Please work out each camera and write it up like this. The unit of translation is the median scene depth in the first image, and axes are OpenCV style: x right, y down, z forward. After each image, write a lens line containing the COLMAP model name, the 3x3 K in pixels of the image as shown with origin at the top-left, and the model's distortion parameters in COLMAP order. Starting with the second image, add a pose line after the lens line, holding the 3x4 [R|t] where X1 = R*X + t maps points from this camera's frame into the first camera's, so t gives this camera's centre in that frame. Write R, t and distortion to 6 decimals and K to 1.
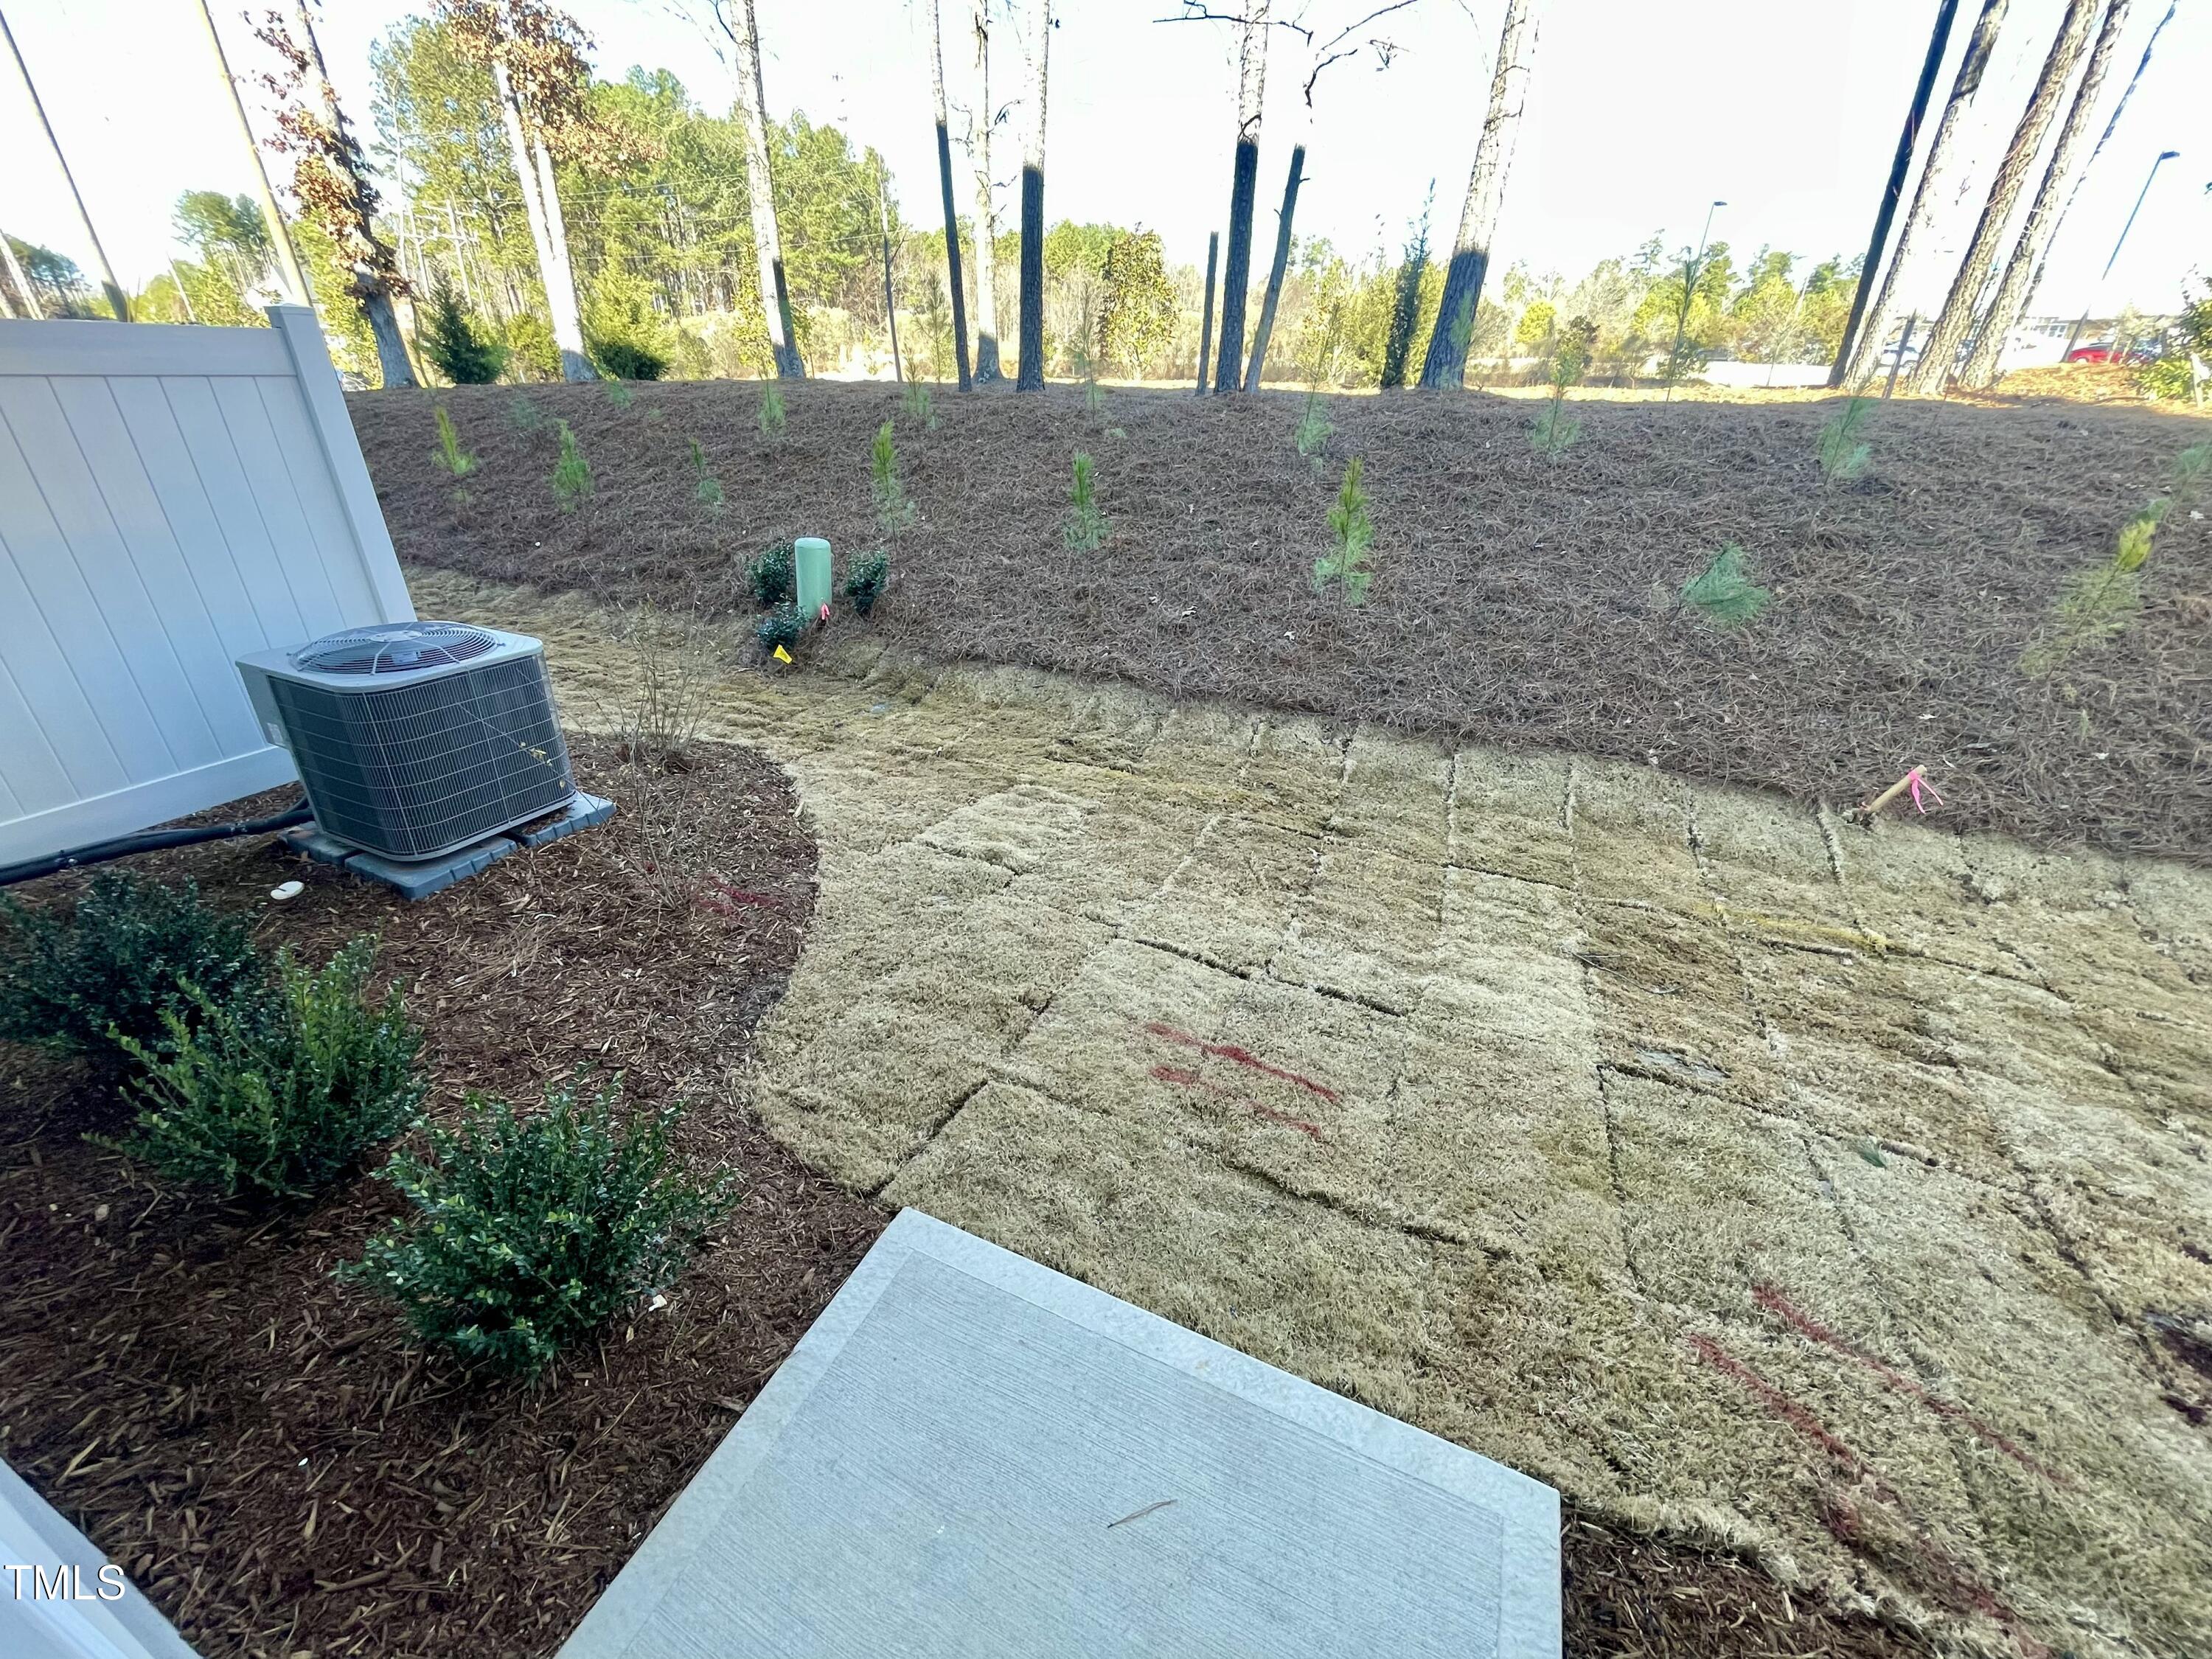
lens RADIAL K [[889.9, 0, 1106.0], [0, 889.9, 829.5], [0, 0, 1]] dist [0.001088, -0.000179]
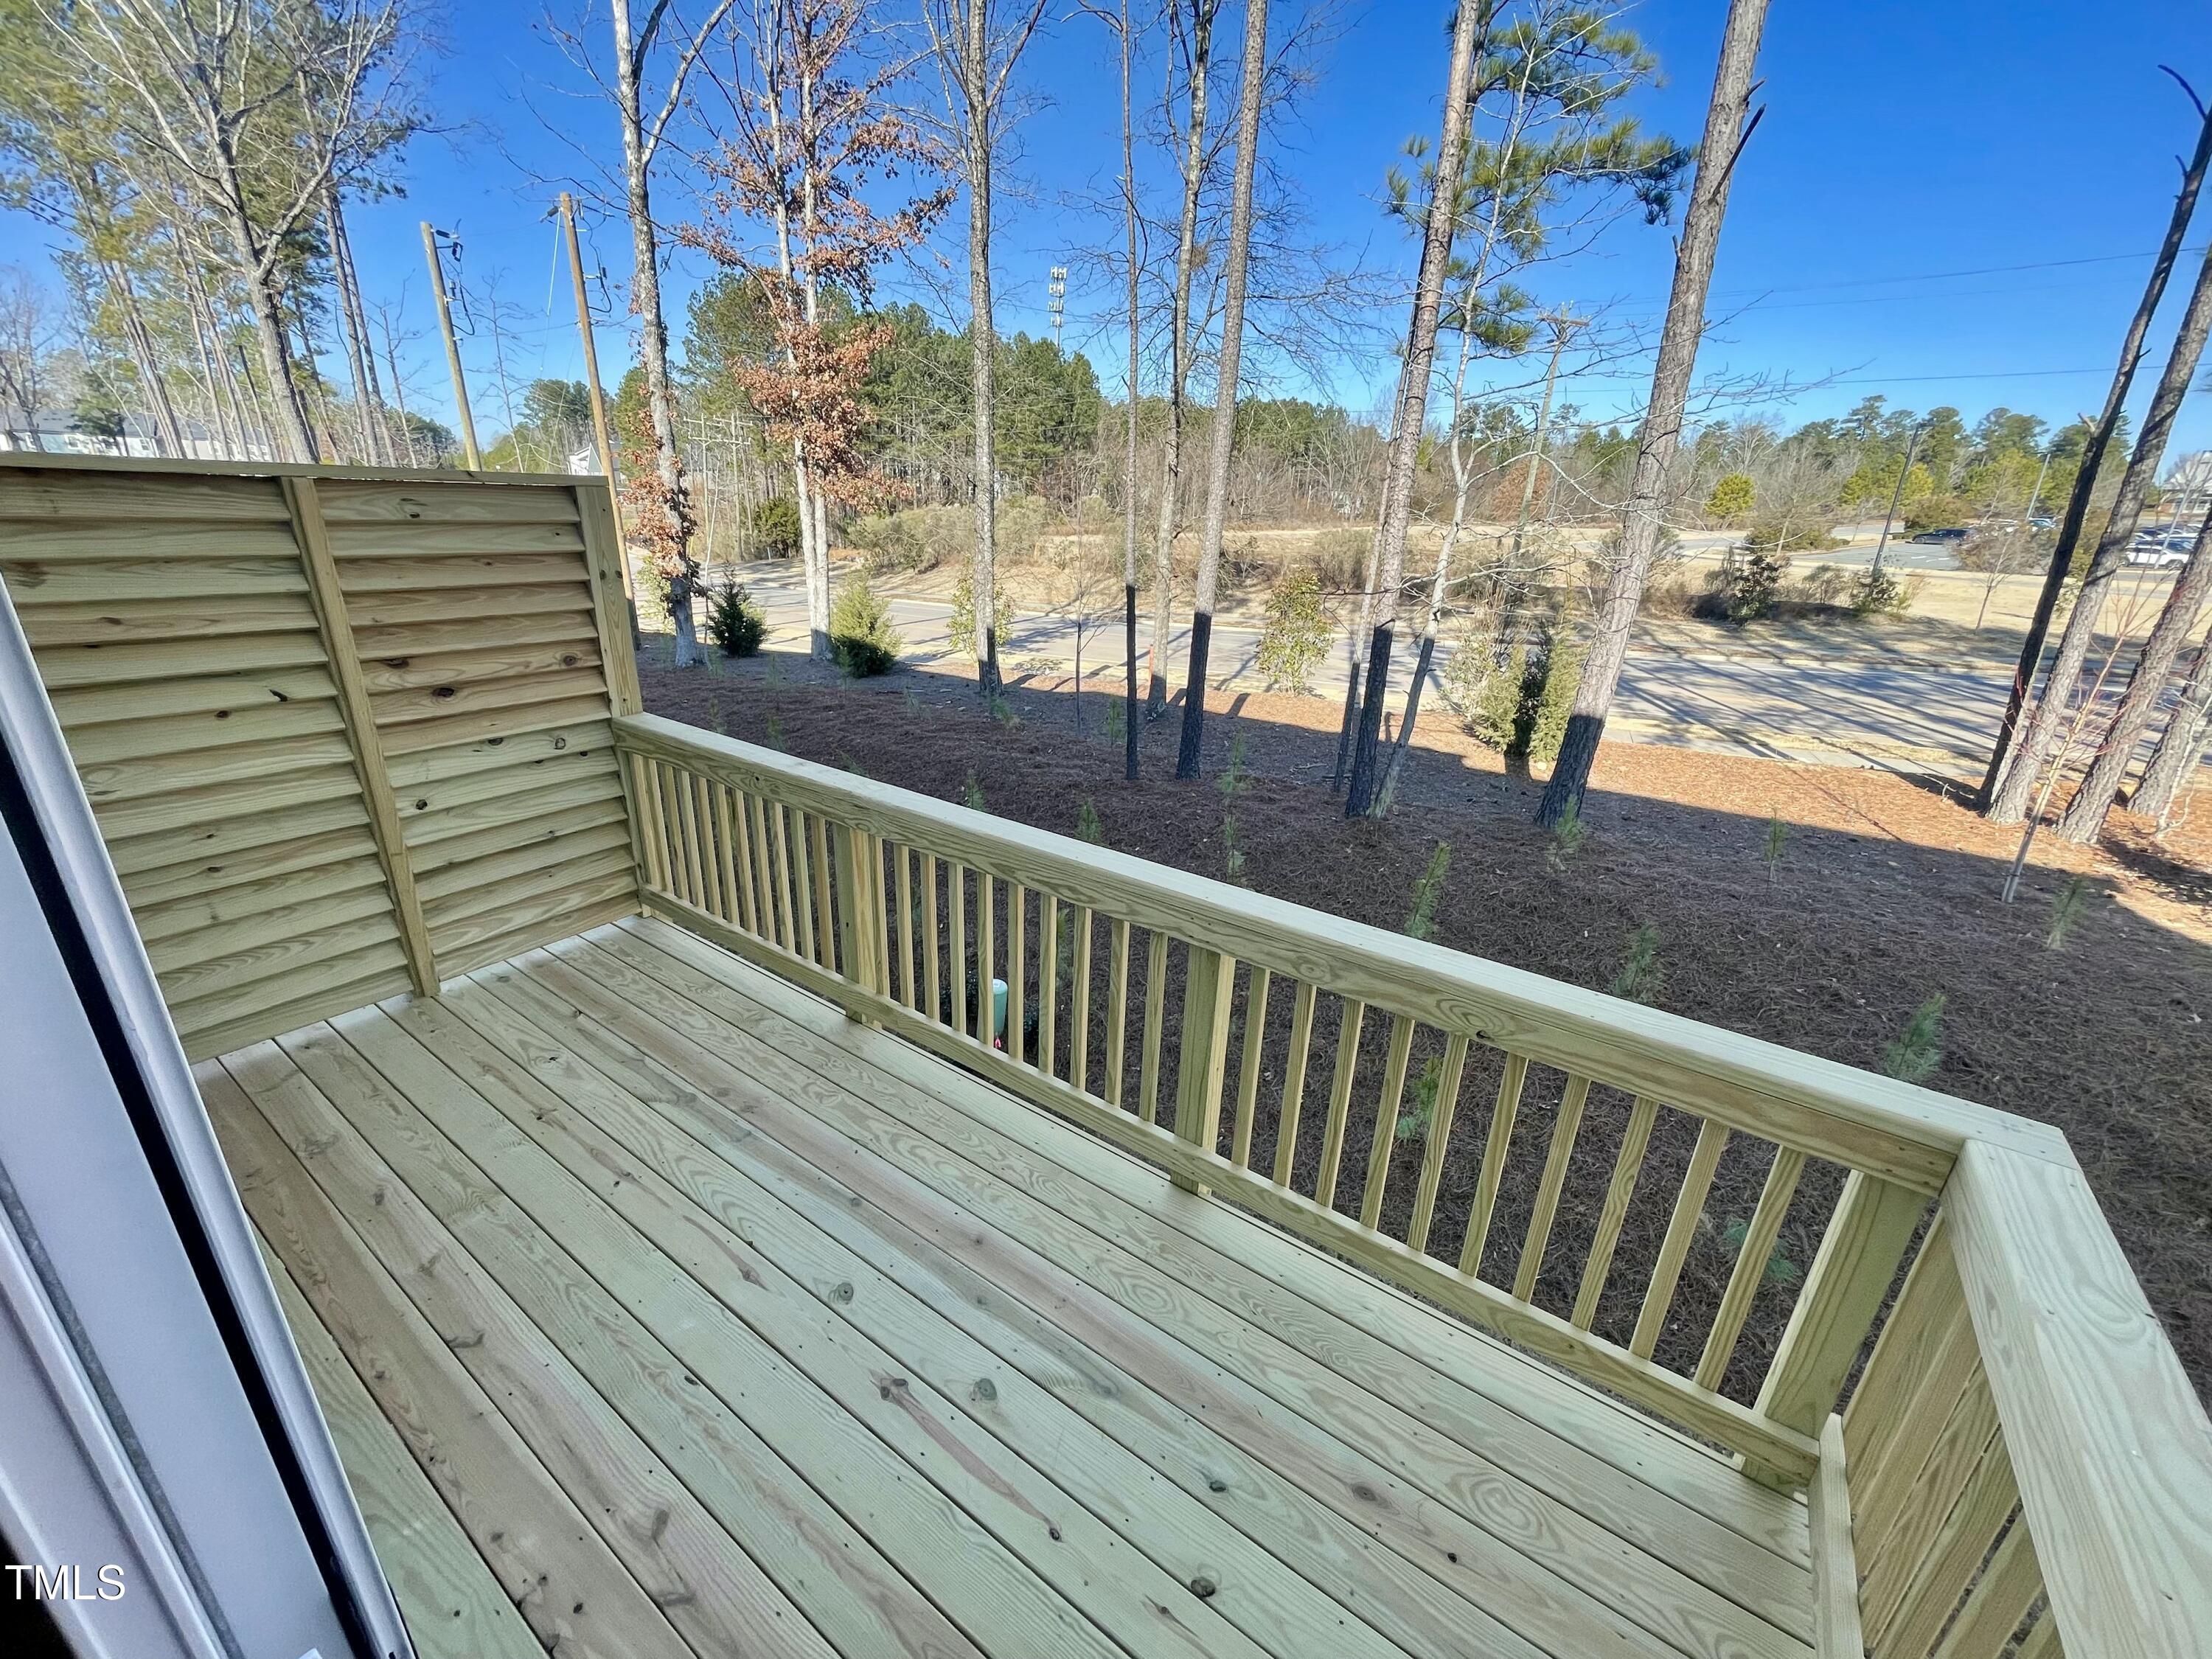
lens RADIAL K [[892.7, 0, 1106.0], [0, 892.7, 829.5], [0, 0, 1]] dist [-0.001563, 0.000001]
pose [[0.983214, 0.073876, -0.166831, 0.007434], [-0.094989, 0.987932, -0.122338, -0.181498], [0.155780, 0.136132, 0.978366, -0.100680]]
